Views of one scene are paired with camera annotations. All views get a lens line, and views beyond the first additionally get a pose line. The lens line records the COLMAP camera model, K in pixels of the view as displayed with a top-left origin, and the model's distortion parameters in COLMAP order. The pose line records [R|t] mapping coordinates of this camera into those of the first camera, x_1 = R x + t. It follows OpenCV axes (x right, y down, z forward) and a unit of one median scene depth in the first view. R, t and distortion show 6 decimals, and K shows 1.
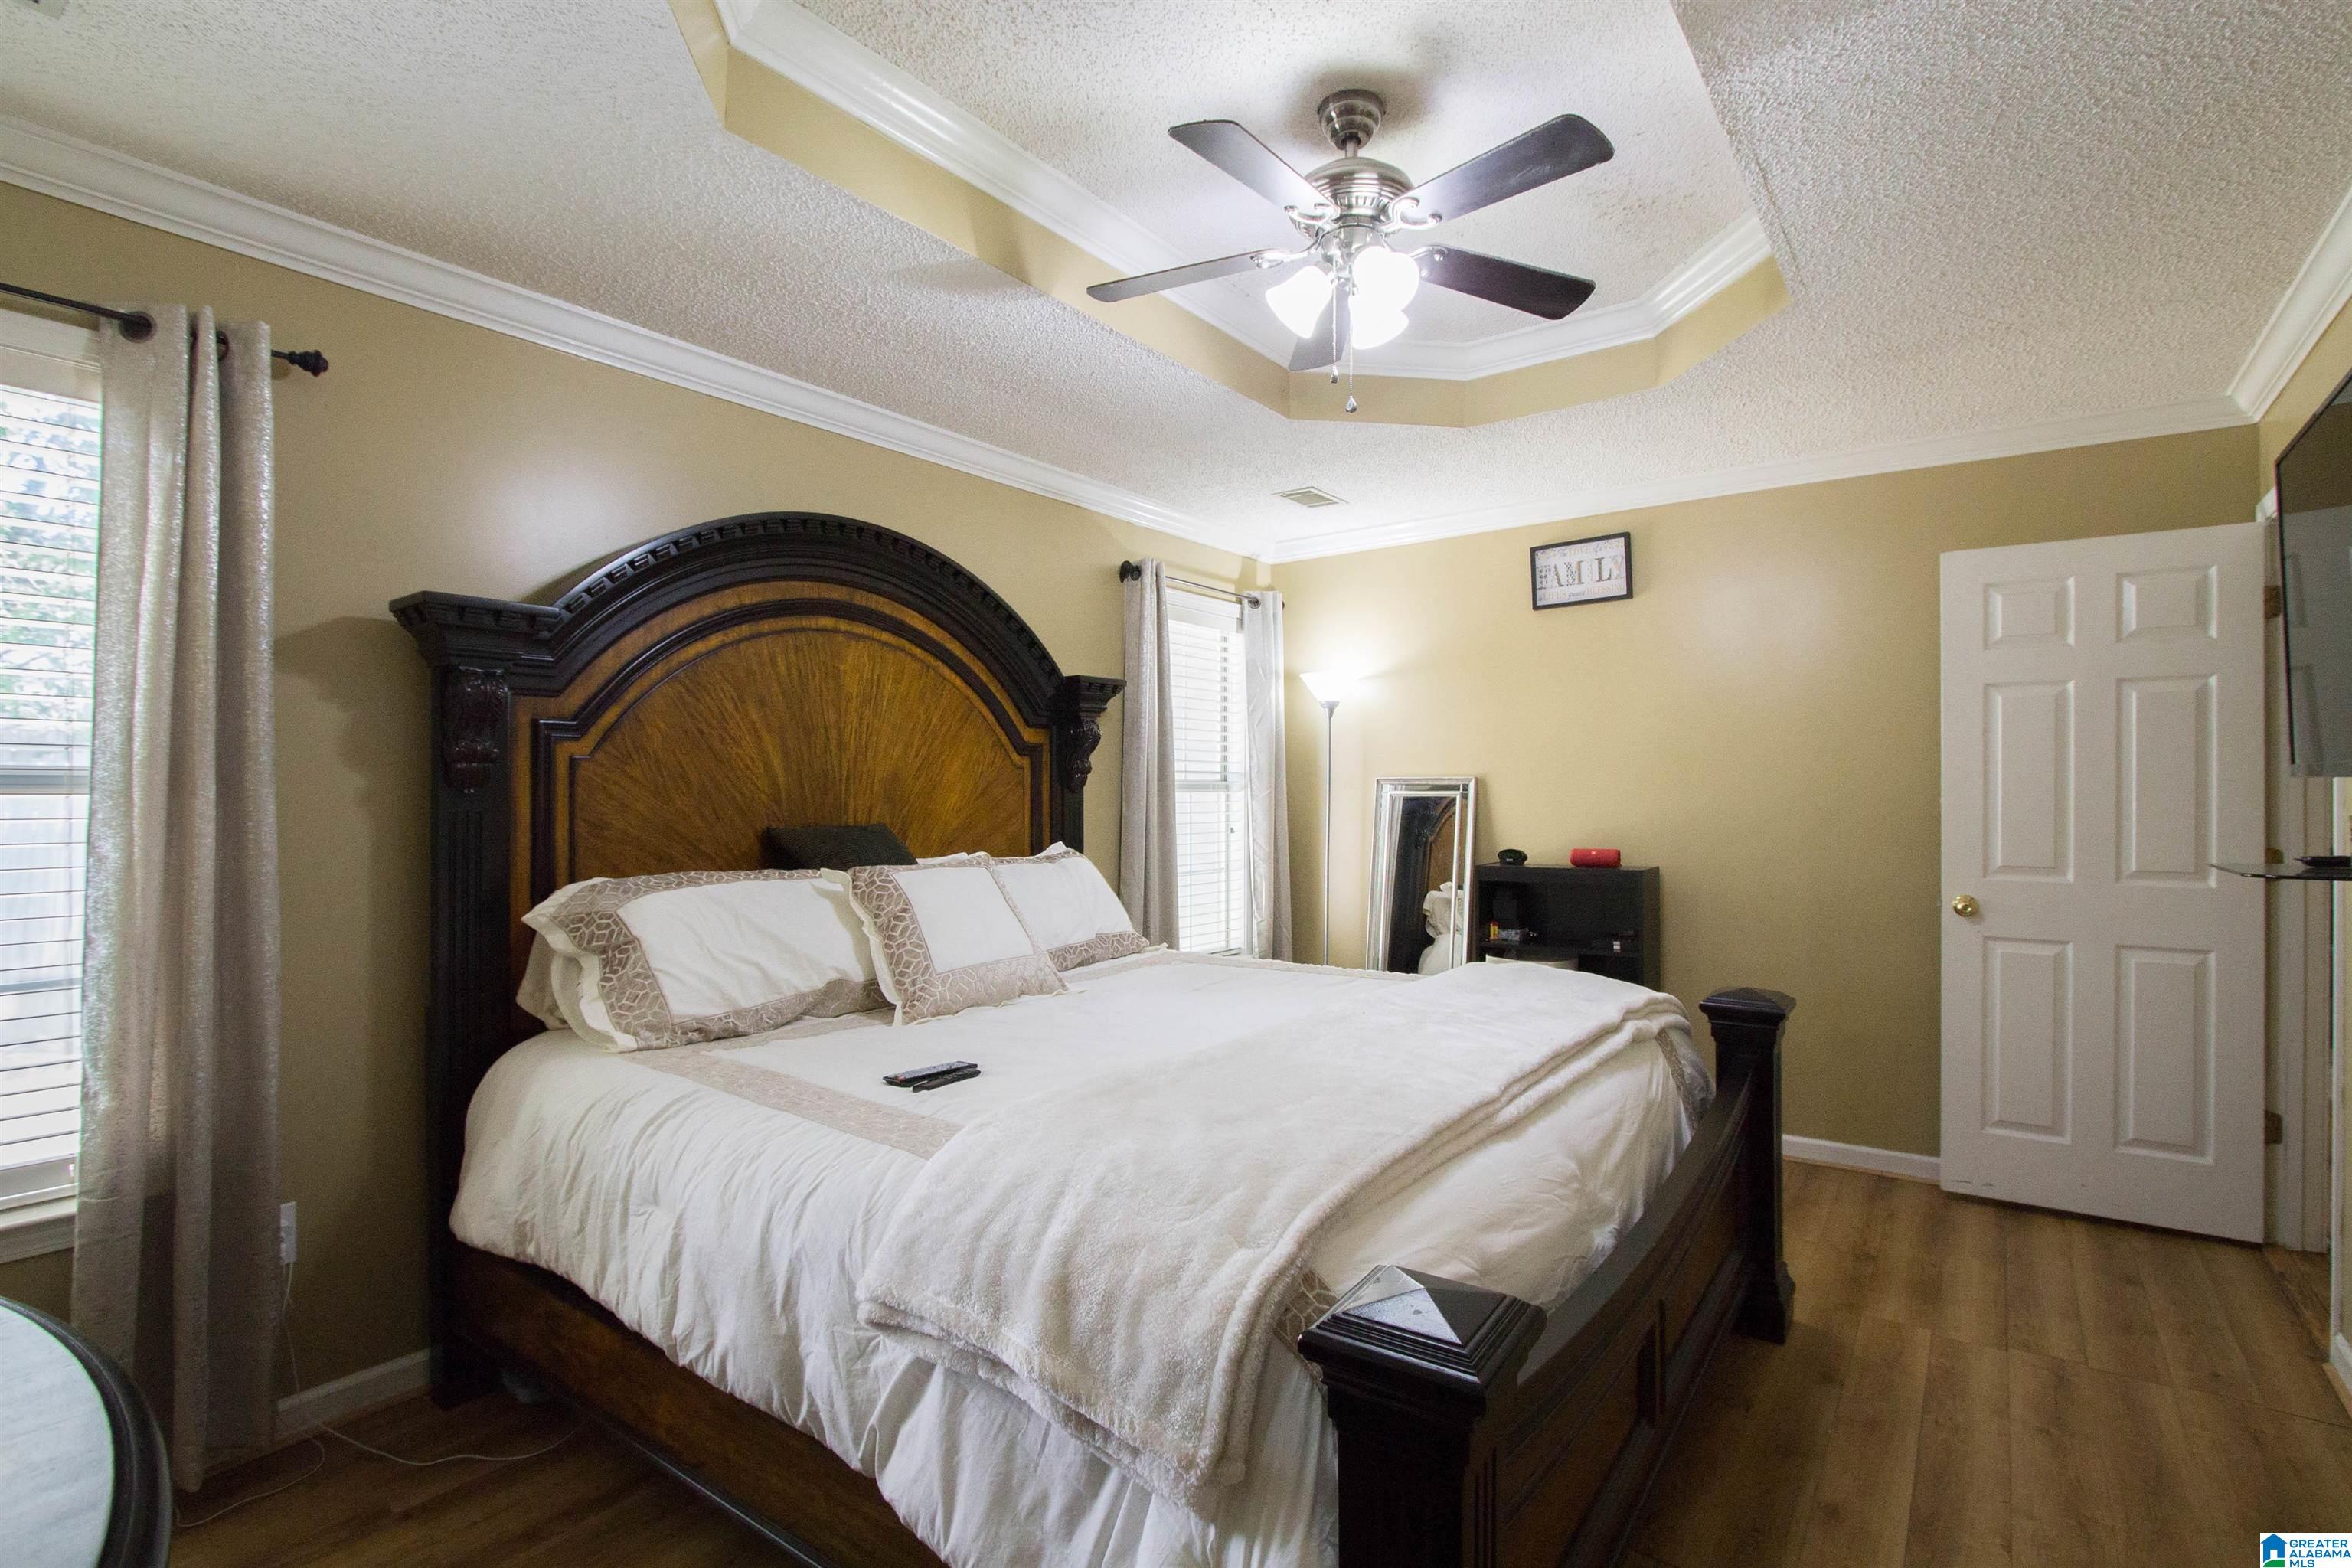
lens RADIAL K [[1112.6, 0, 1176.0], [0, 1112.6, 784.0], [0, 0, 1]] dist [-0.018846, 0.000283]
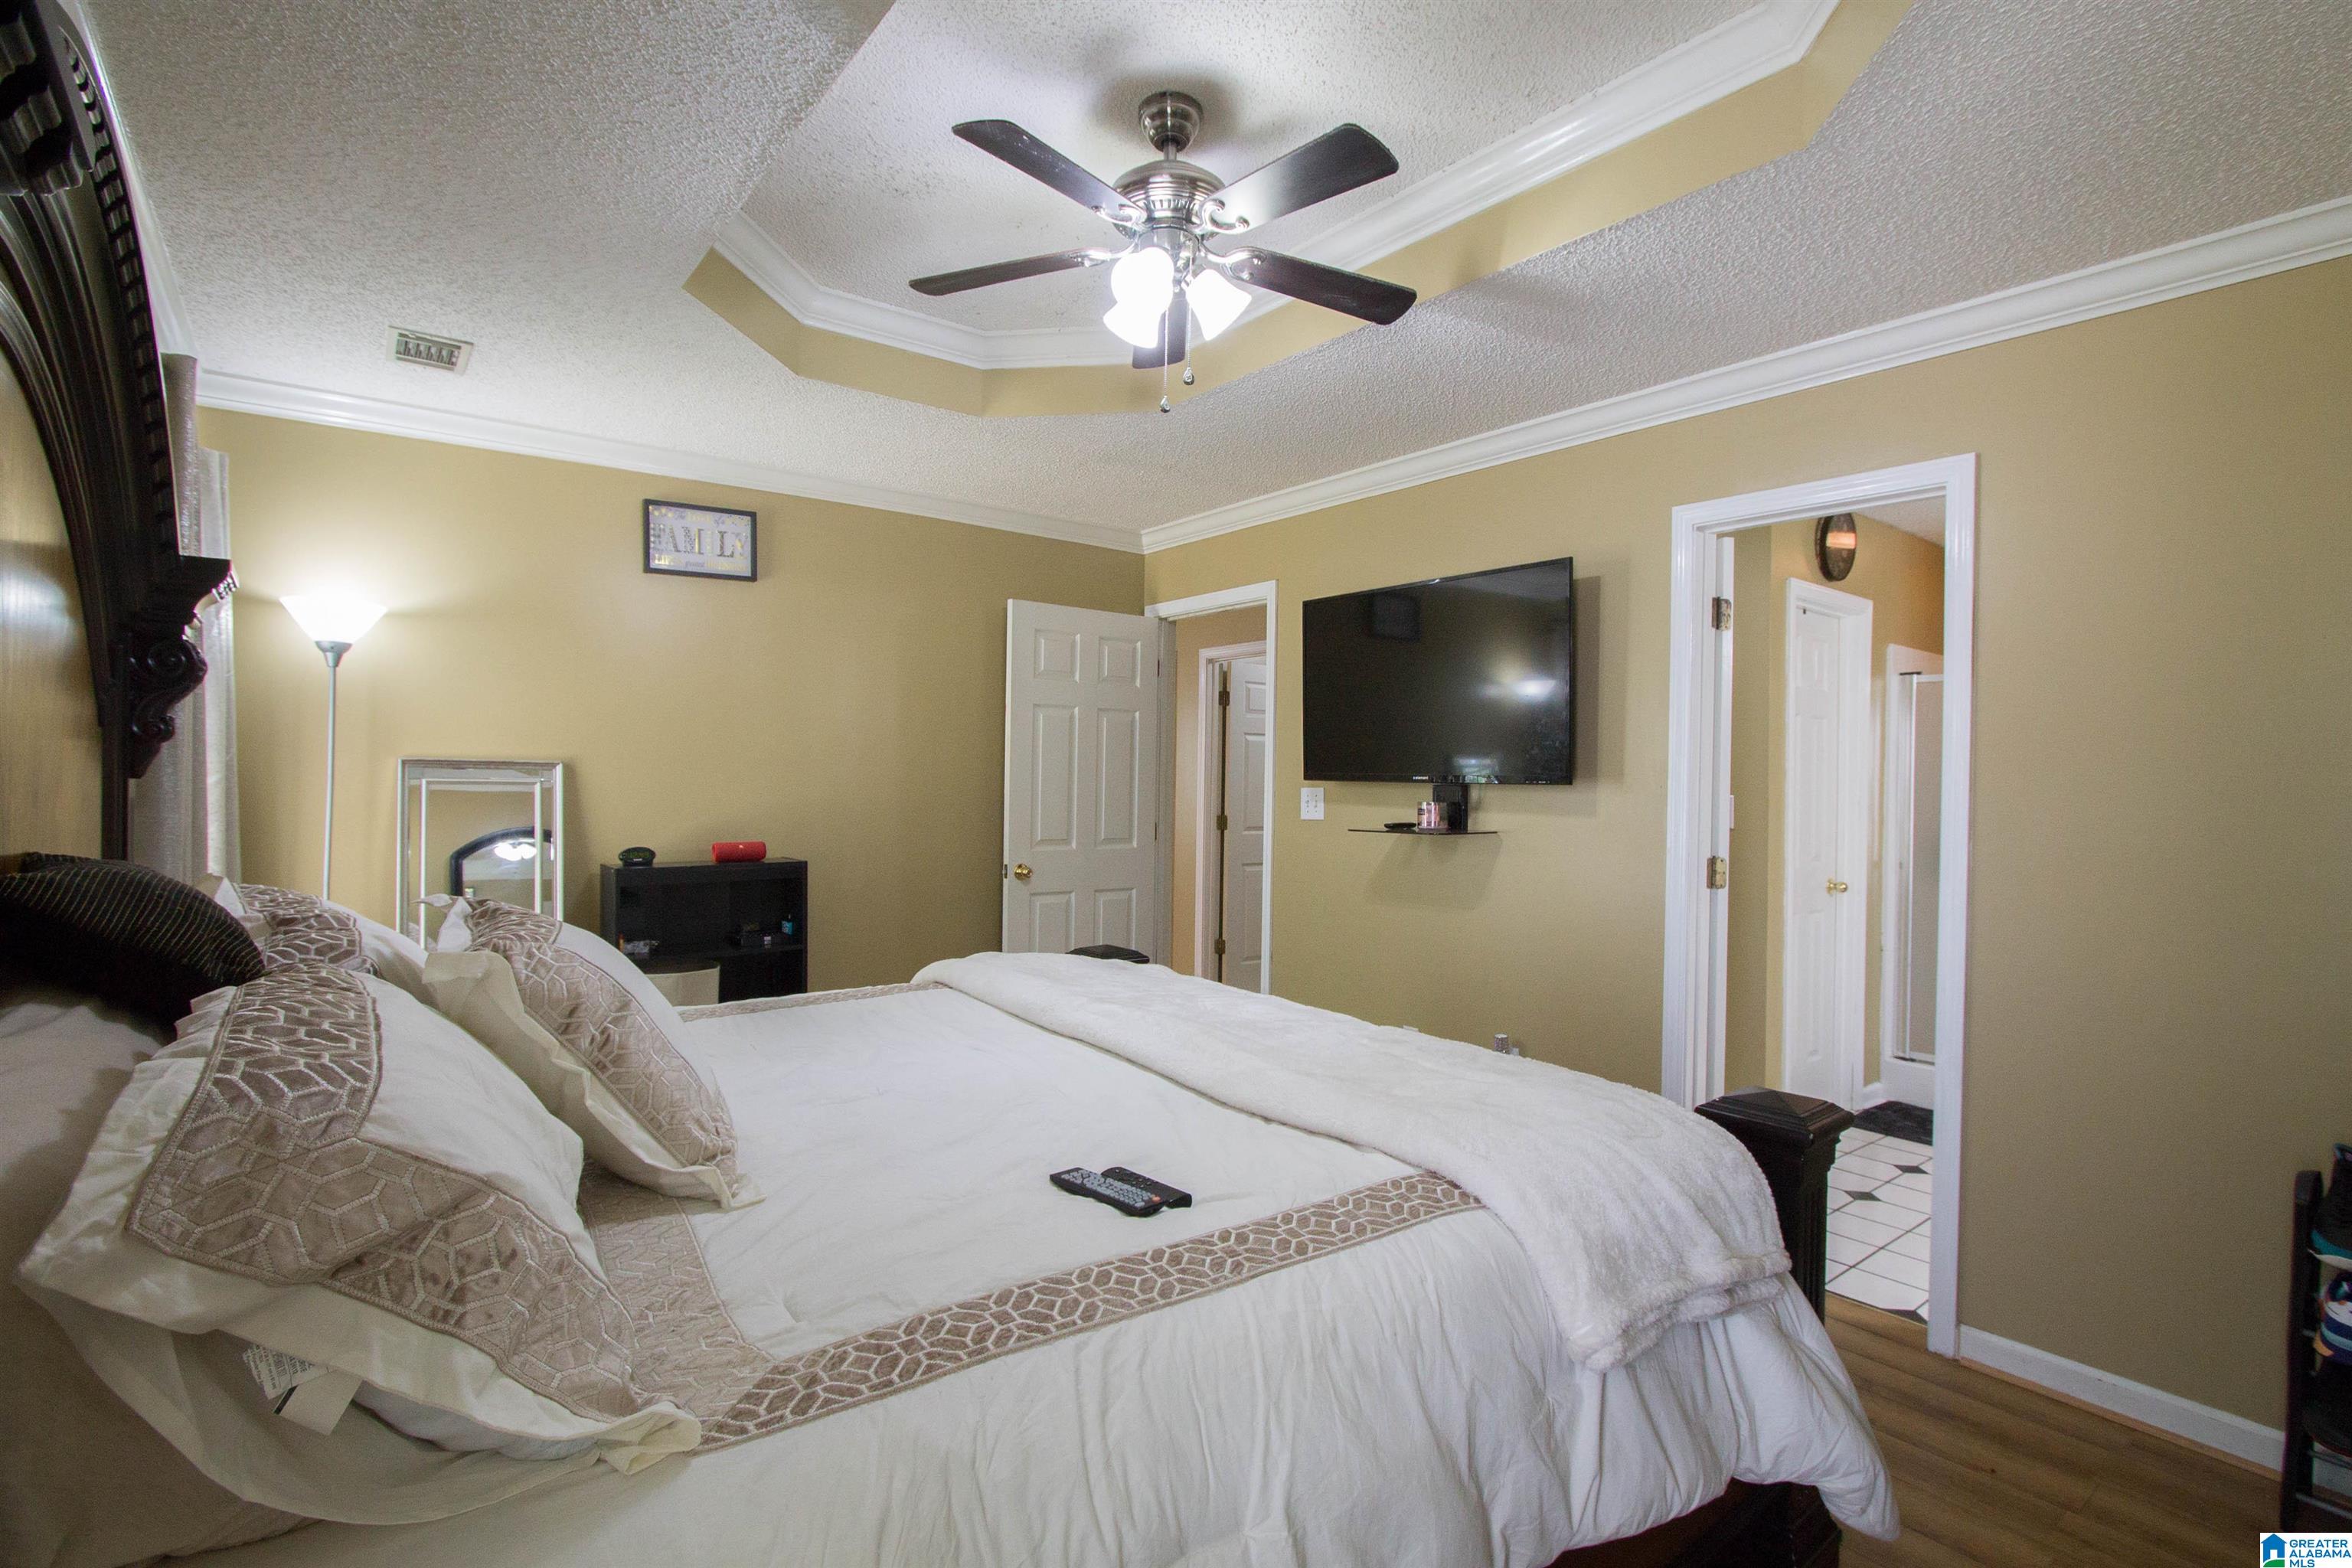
lens RADIAL K [[1124.1, 0, 1194.8], [0, 1124.1, 781.6], [0, 0, 1]] dist [-0.018084, 0.000963]
pose [[0.264481, 0.005502, 0.964375, -0.461988], [-0.018701, 0.999825, -0.000576, 0.000205], [-0.964209, -0.017882, 0.264538, 0.396835]]
